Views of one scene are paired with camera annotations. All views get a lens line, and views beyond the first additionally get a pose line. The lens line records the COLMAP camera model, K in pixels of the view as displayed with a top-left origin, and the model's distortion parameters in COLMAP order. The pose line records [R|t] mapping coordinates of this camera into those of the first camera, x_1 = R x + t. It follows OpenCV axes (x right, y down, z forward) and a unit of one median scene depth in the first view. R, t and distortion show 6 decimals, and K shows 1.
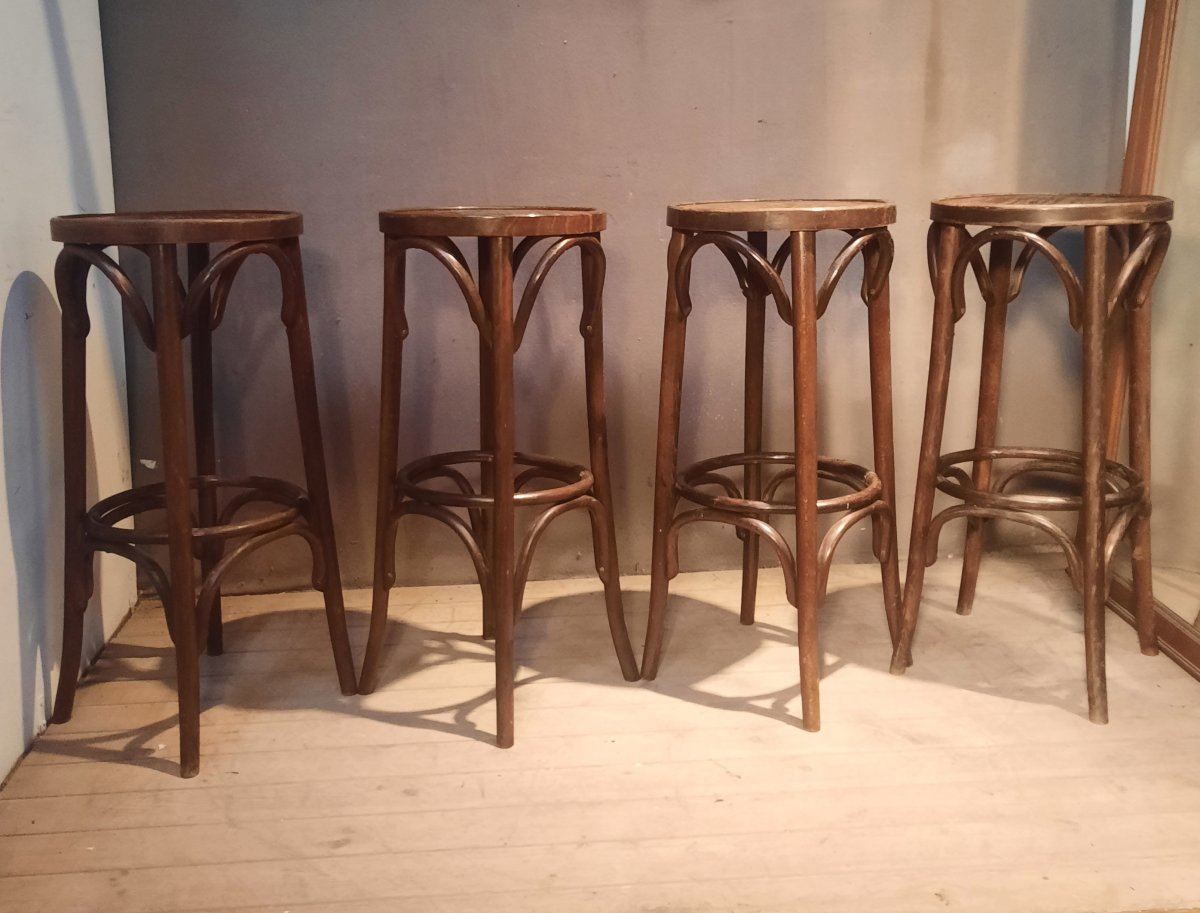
lens RADIAL K [[903.3, 0, 555.5], [0, 903.3, 439.5], [0, 0, 1]] dist [0.017945, -0.011134]
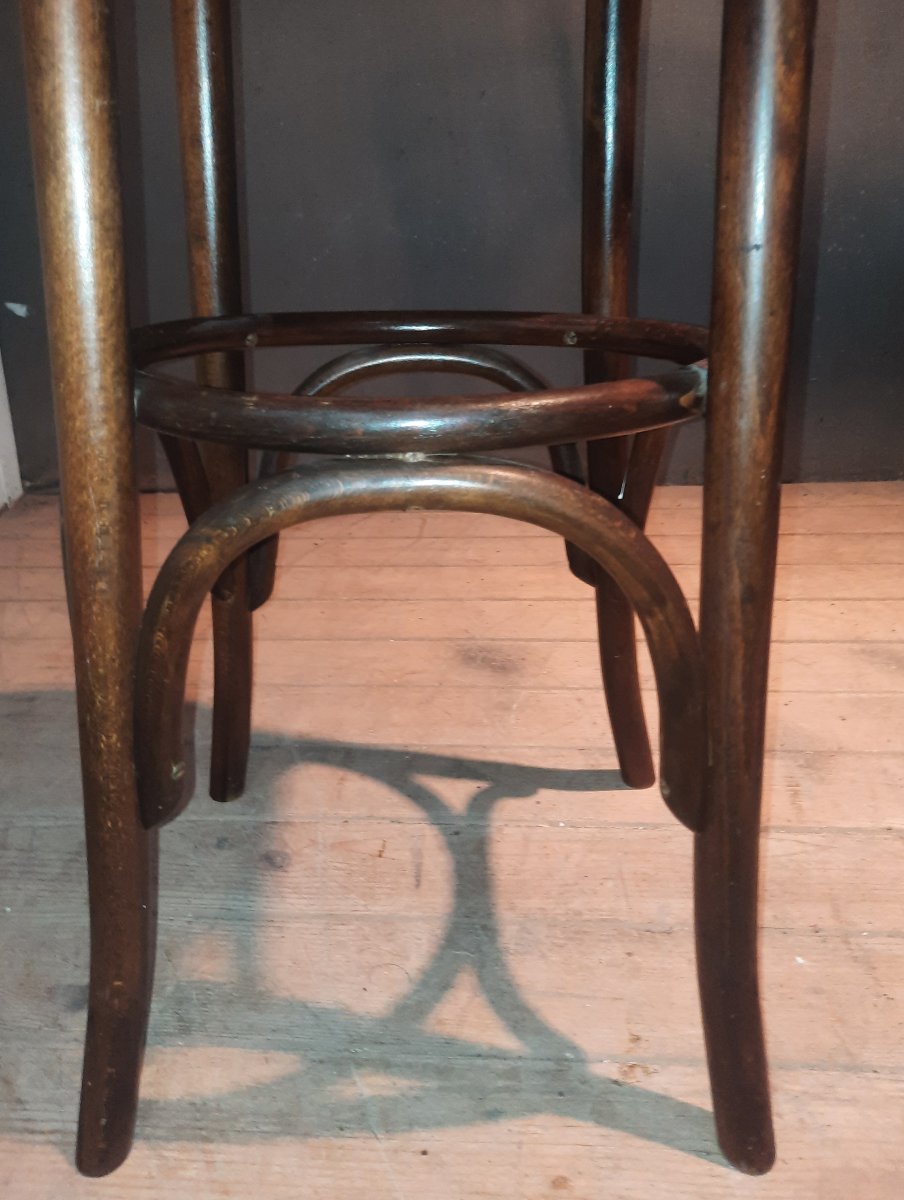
lens RADIAL K [[786.3, 0, 457.9], [0, 786.3, 594.6], [0, 0, 1]] dist [-0.035673, 0.000767]
pose [[0.991478, 0.049968, -0.120311, -0.014484], [-0.017413, 0.966060, 0.257731, 0.122810], [0.129106, -0.253439, 0.958697, 0.579466]]
